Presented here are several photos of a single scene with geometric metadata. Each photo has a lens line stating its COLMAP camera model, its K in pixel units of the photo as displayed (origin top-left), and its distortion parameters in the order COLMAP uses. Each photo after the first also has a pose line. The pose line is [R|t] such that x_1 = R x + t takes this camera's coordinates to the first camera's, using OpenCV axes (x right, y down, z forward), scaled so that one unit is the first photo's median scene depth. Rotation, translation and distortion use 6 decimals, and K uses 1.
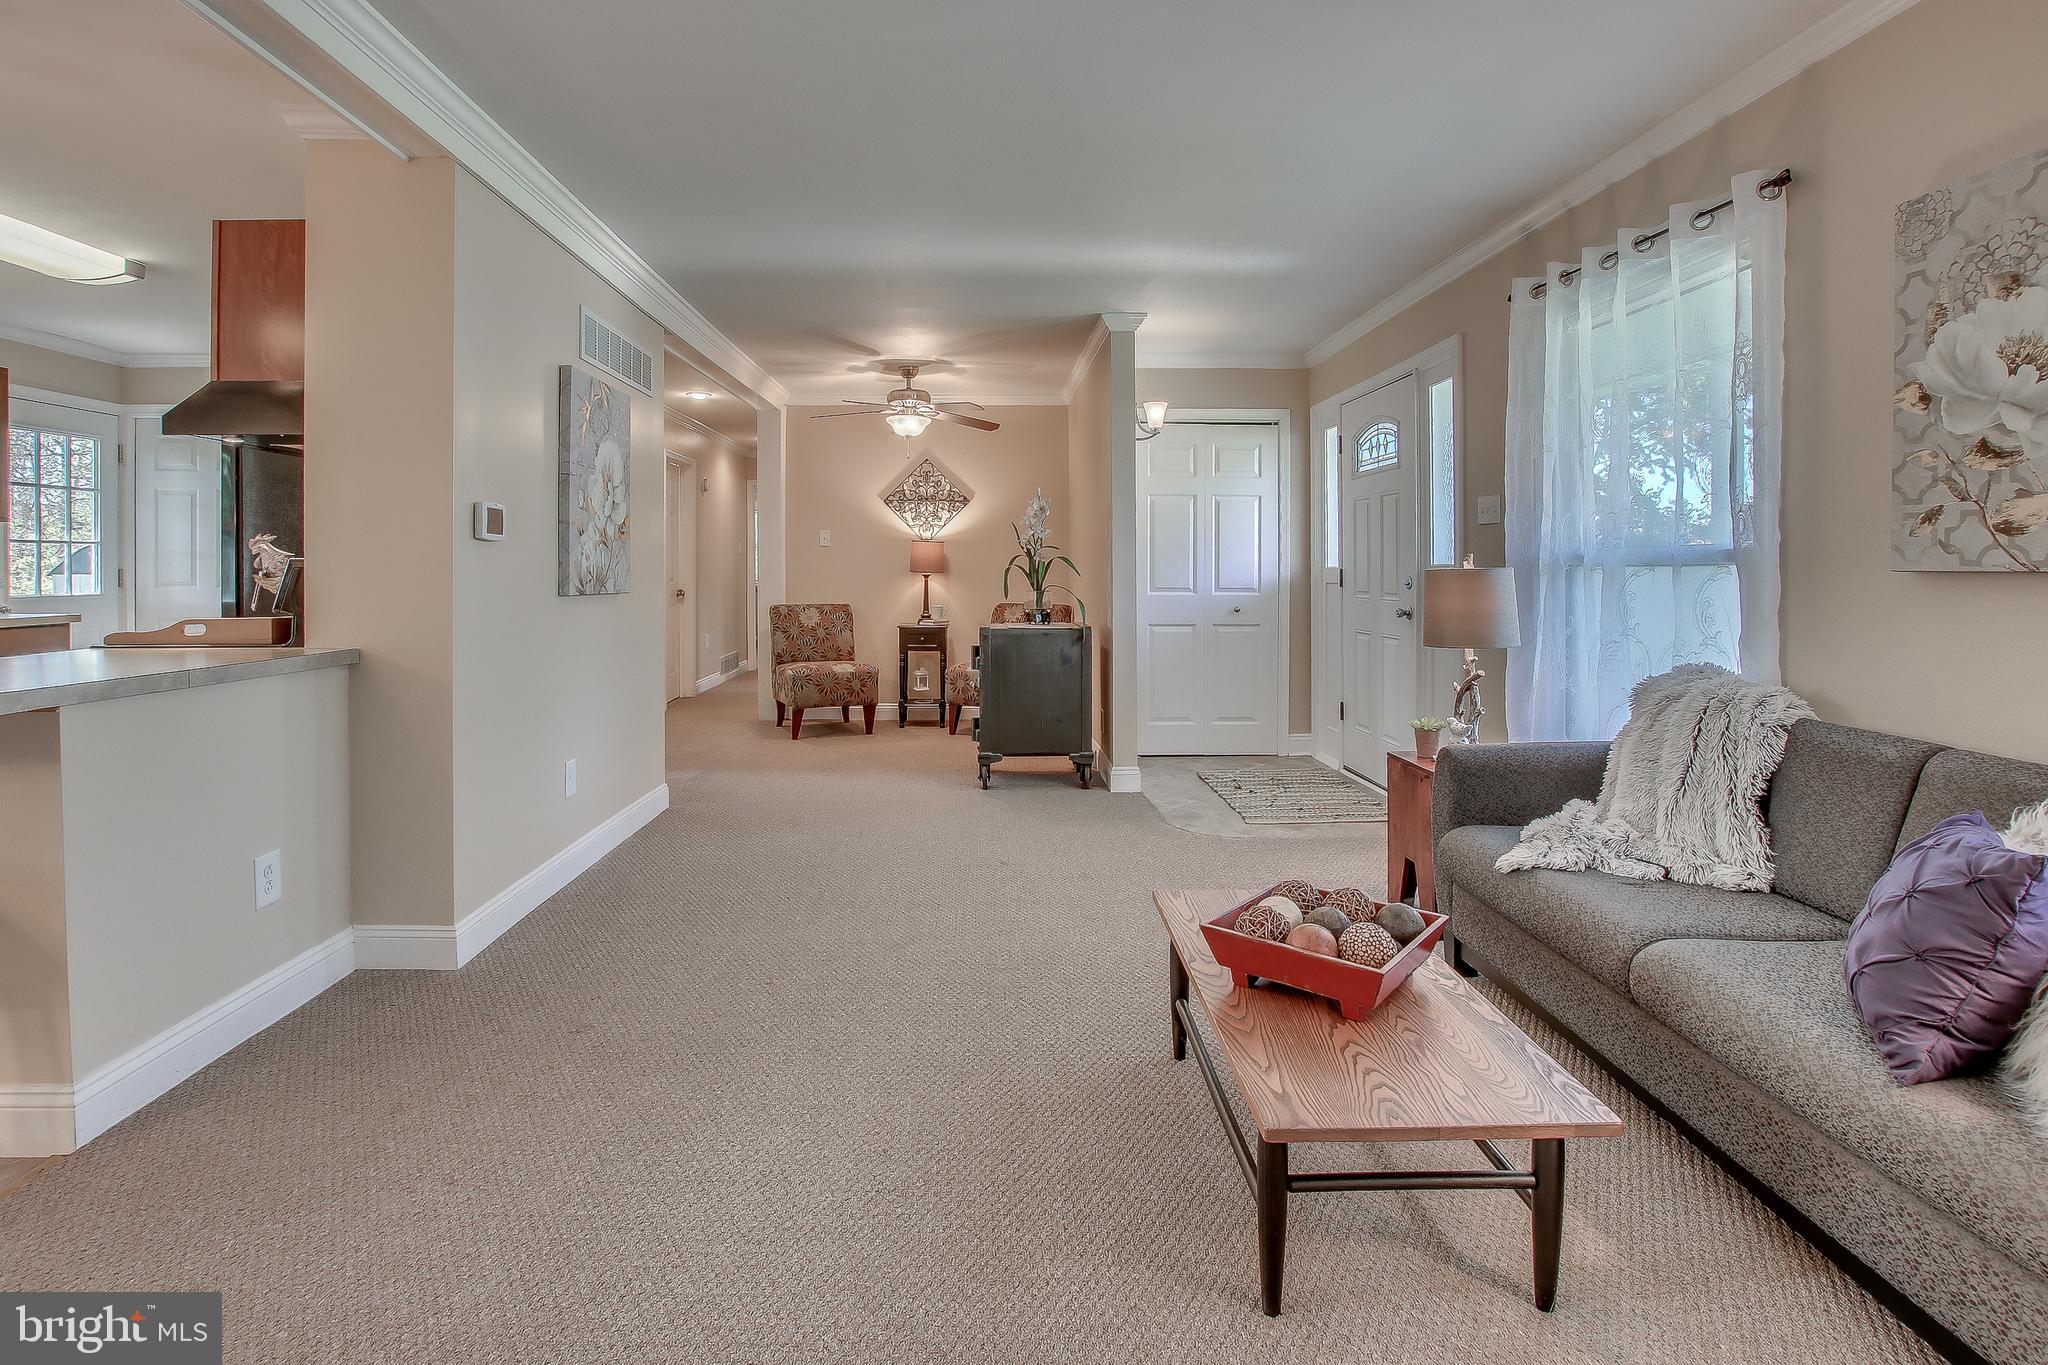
lens RADIAL K [[983.1, 0, 996.2], [0, 983.1, 569.5], [0, 0, 1]] dist [-0.024100, 0.000650]
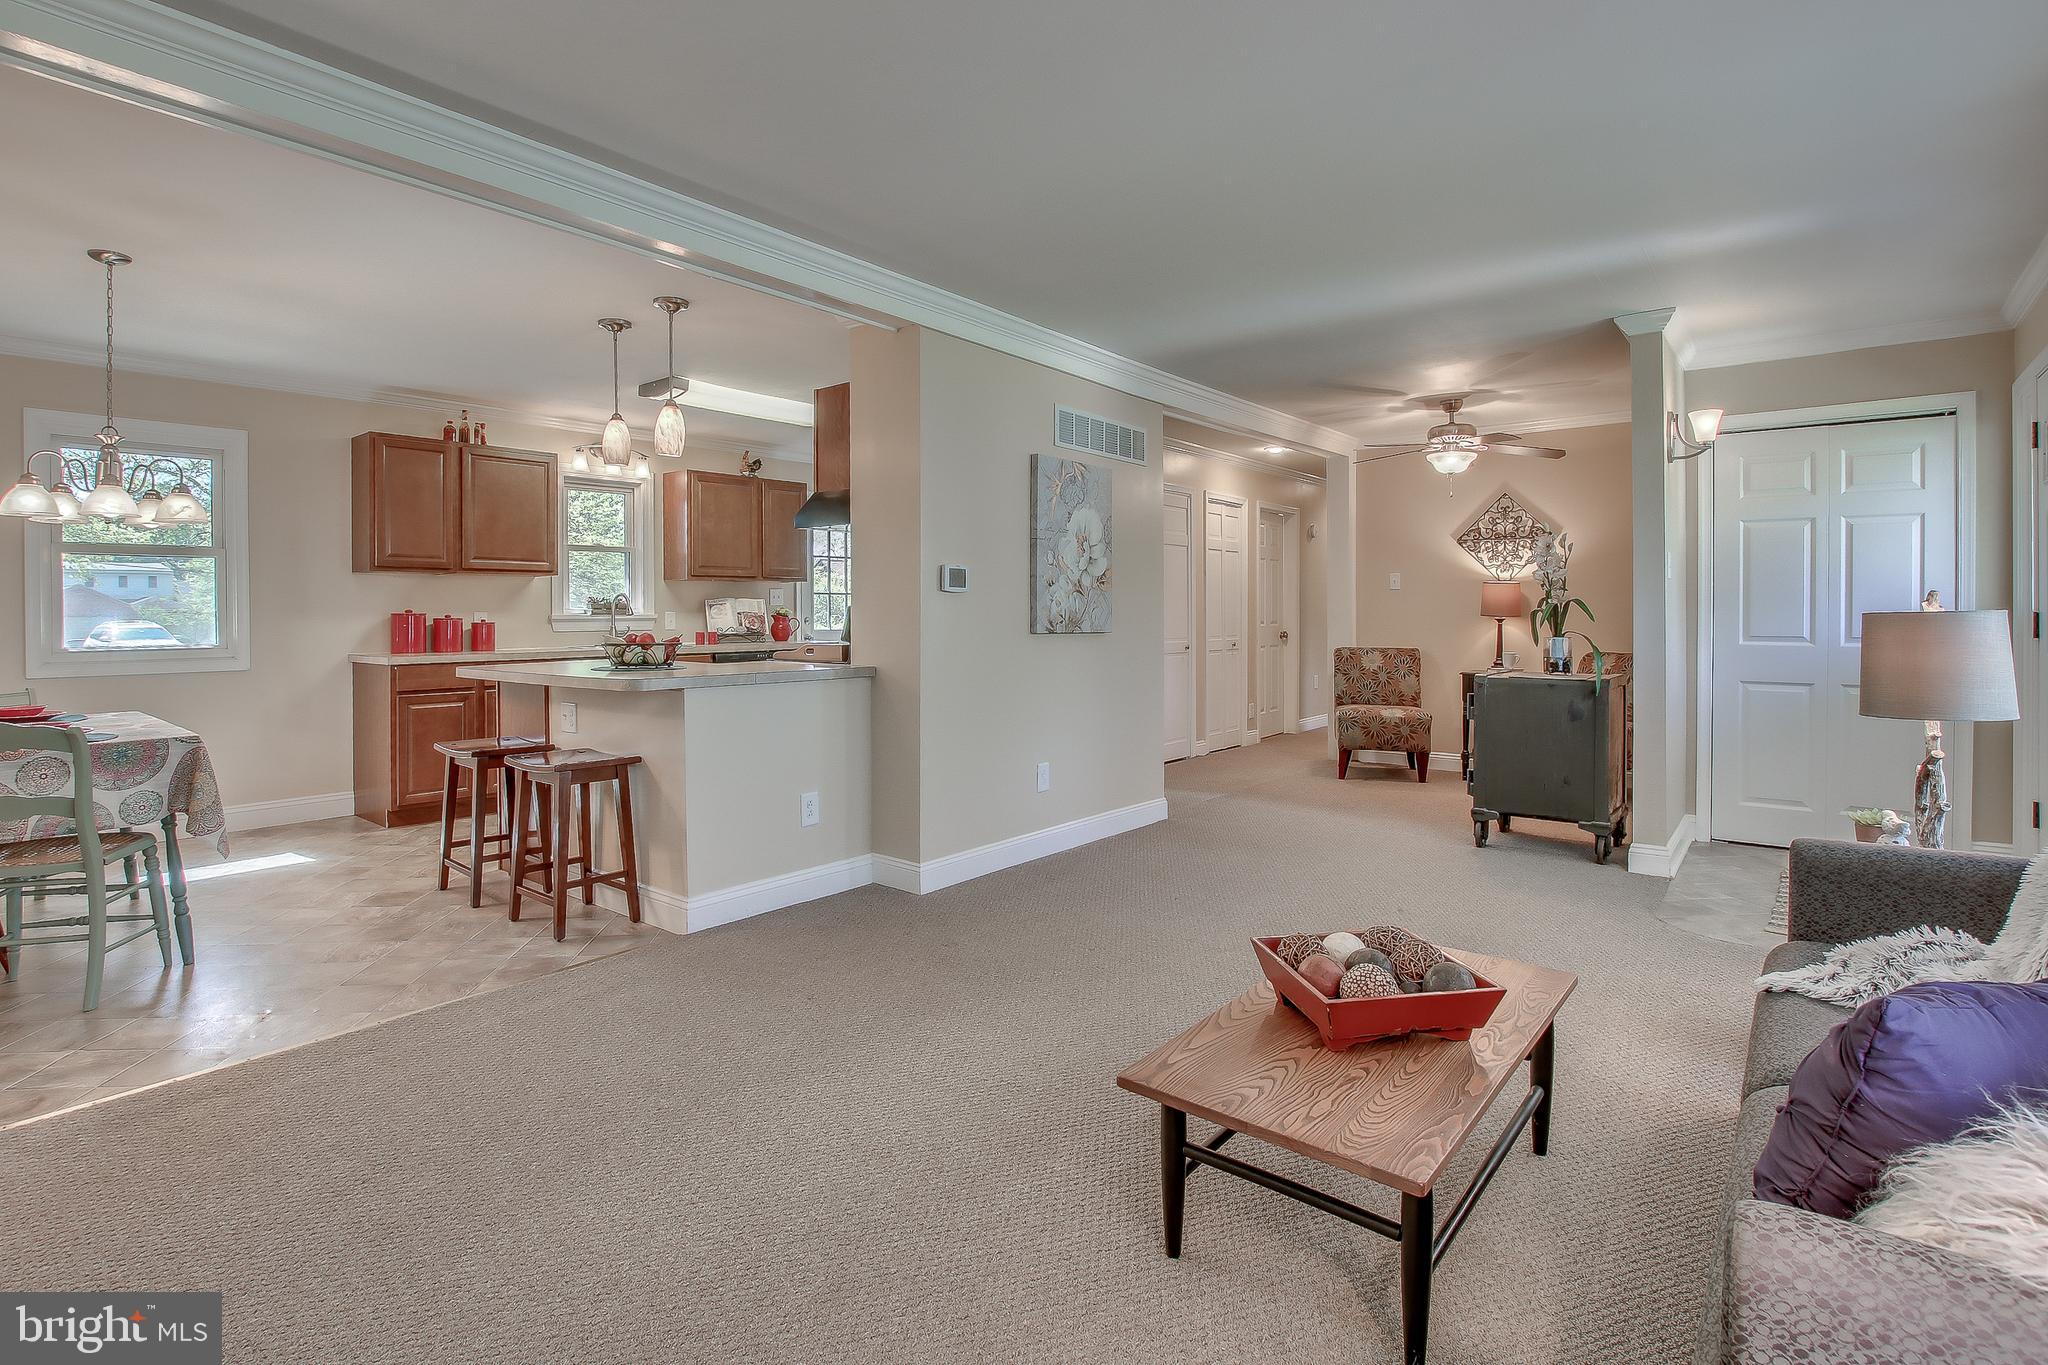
lens RADIAL K [[991.1, 0, 1013.4], [0, 991.1, 625.4], [0, 0, 1]] dist [-0.035794, 0.000191]
pose [[0.757240, 0.008438, -0.653082, 0.277611], [-0.000160, 0.999919, 0.012733, -0.000299], [0.653137, -0.009538, 0.757180, -0.001460]]
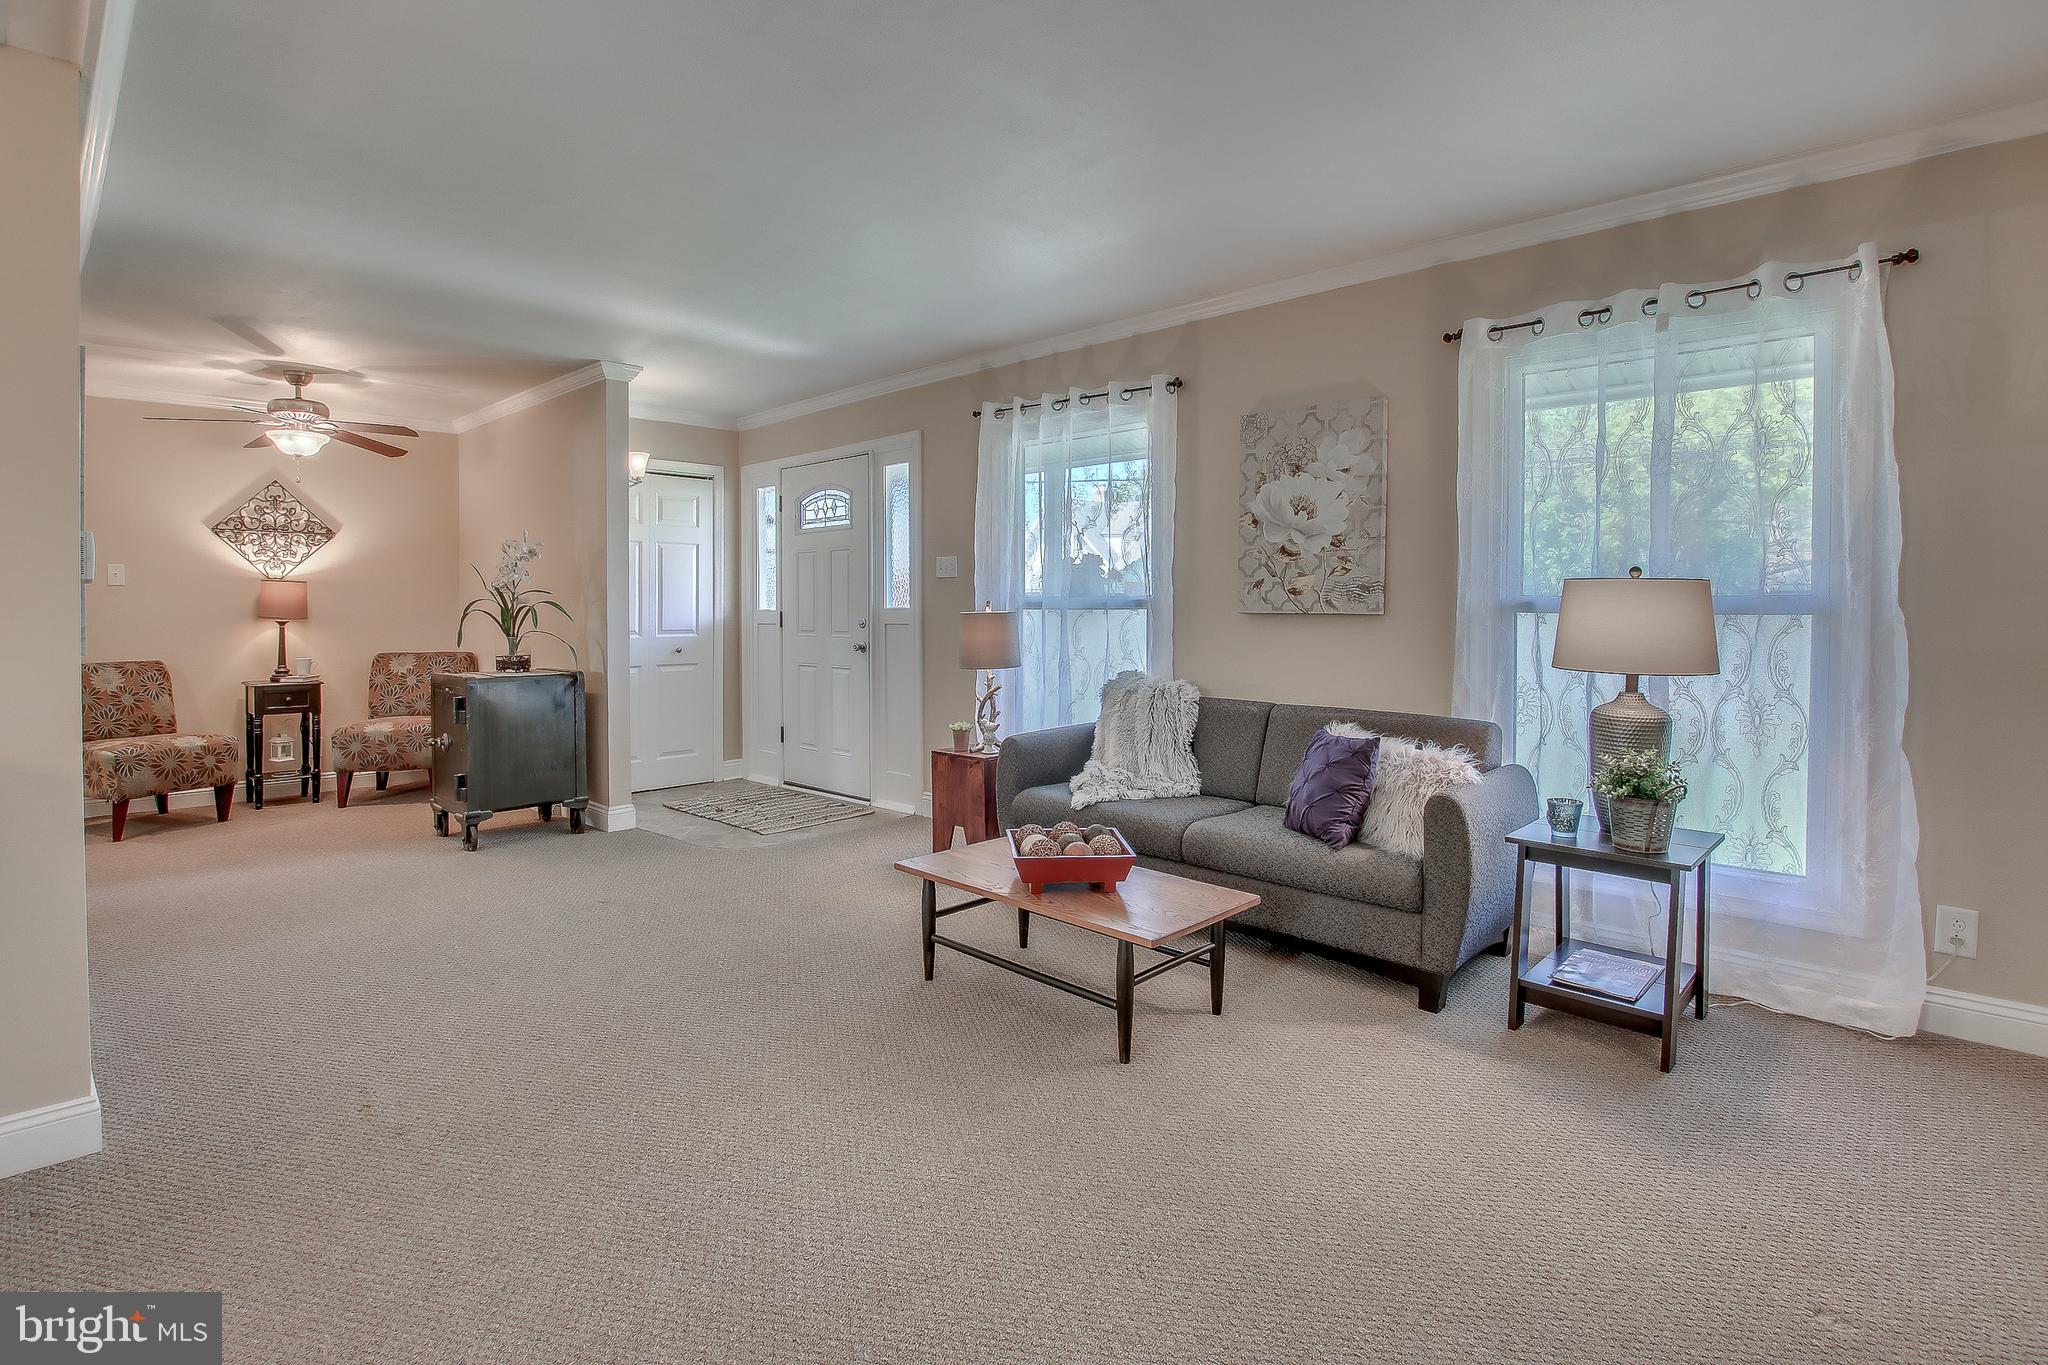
lens RADIAL K [[991.1, 0, 1013.4], [0, 991.1, 625.4], [0, 0, 1]] dist [-0.035794, 0.000191]
pose [[0.705495, -0.016476, 0.708524, -0.321674], [0.004760, 0.999817, 0.018511, -0.005316], [-0.708699, -0.009687, 0.705444, -0.016037]]
